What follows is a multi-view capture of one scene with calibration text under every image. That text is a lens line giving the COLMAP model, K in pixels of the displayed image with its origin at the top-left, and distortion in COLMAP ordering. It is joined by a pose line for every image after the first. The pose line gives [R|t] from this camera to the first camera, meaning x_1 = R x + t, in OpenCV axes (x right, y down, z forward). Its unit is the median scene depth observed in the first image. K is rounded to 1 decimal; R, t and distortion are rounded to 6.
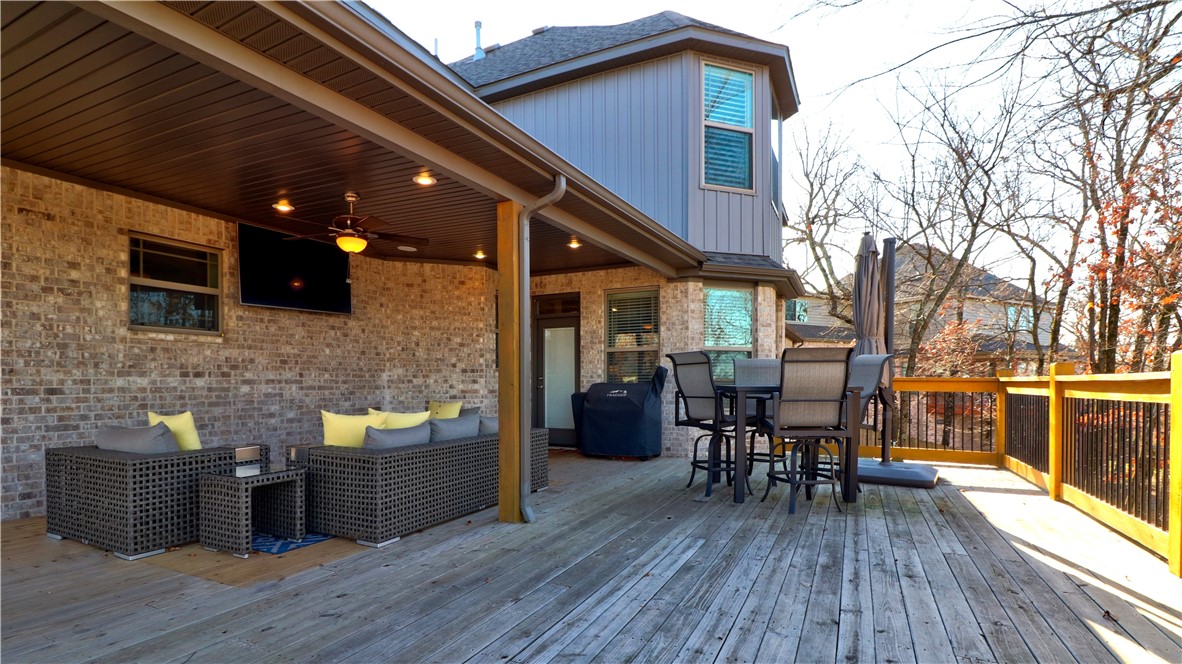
lens RADIAL K [[561.3, 0, 584.7], [0, 561.3, 331.3], [0, 0, 1]] dist [-0.006695, -0.000800]
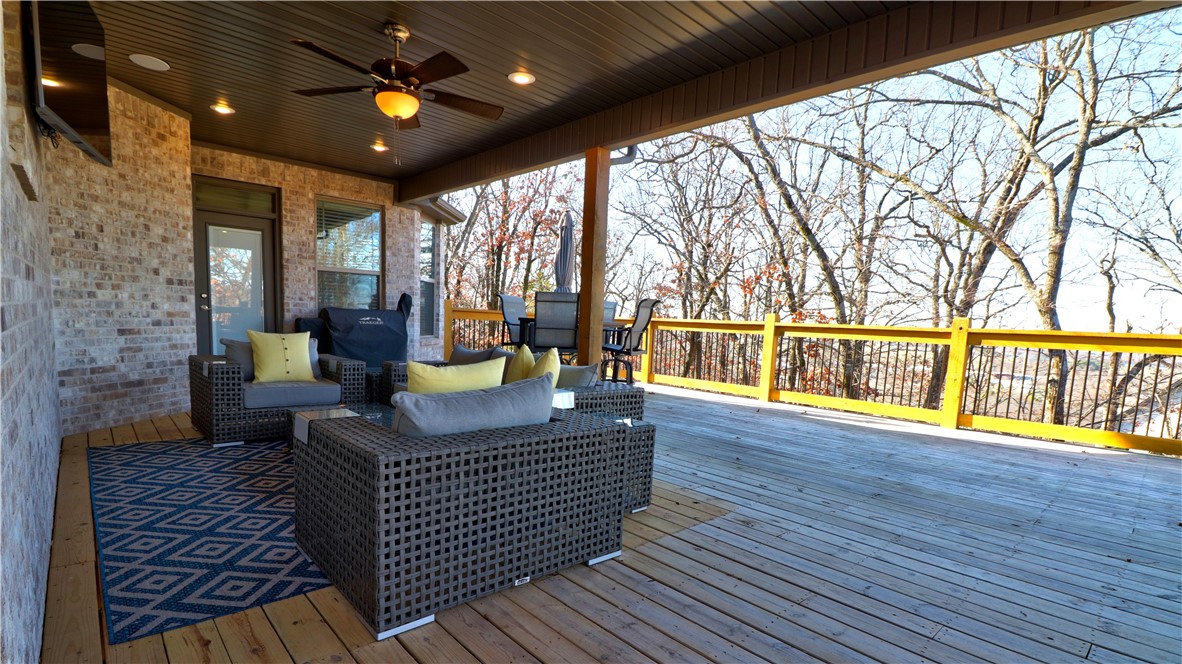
lens RADIAL K [[561.3, 0, 585.7], [0, 561.3, 330.8], [0, 0, 1]] dist [-0.006695, -0.000800]
pose [[0.366059, -0.004974, 0.930578, -0.630825], [-0.125457, 0.990593, 0.054645, 0.032274], [-0.922096, -0.136751, 0.361992, 0.333862]]
